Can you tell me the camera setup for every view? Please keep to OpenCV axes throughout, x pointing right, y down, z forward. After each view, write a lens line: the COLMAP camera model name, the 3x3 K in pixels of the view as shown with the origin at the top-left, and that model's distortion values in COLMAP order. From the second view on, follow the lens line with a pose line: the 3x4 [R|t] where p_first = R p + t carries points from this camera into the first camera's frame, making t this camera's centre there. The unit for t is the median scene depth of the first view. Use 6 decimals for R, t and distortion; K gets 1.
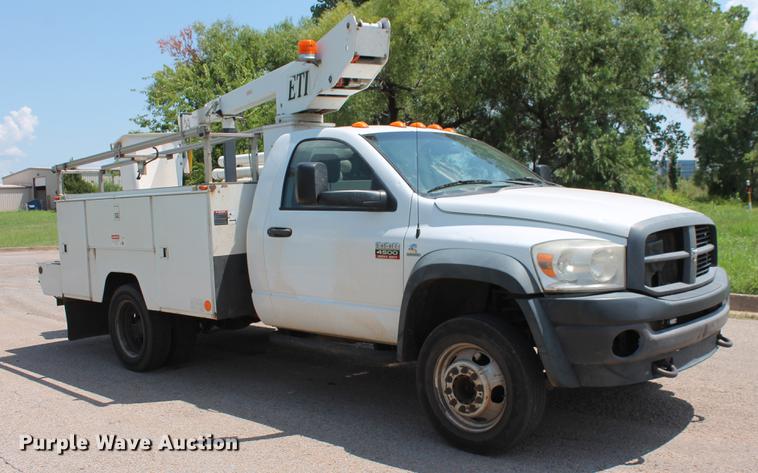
lens RADIAL K [[879.4, 0, 379.0], [0, 879.4, 236.5], [0, 0, 1]] dist [-0.020105, -0.009103]
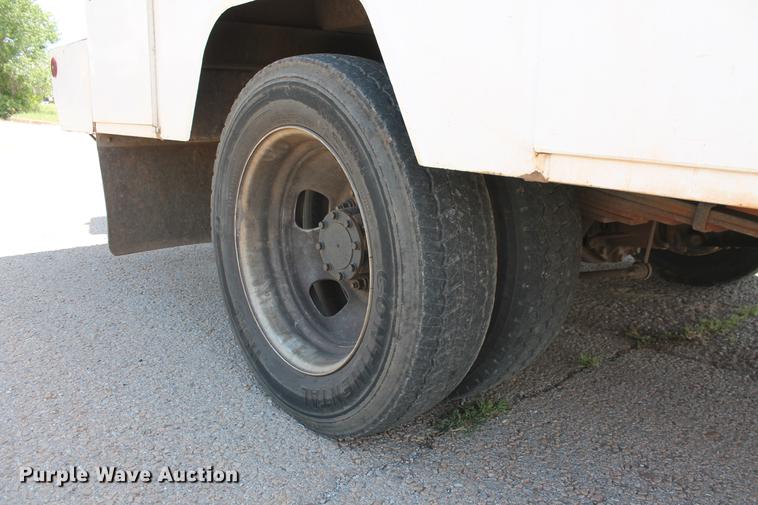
lens RADIAL K [[689.8, 0, 379.0], [0, 689.8, 252.5], [0, 0, 1]] dist [-0.074461, 0.005962]
pose [[0.995223, 0.085850, -0.046491, -0.252052], [-0.078661, 0.987163, 0.139005, 0.077506], [0.057828, -0.134684, 0.989200, 0.812524]]
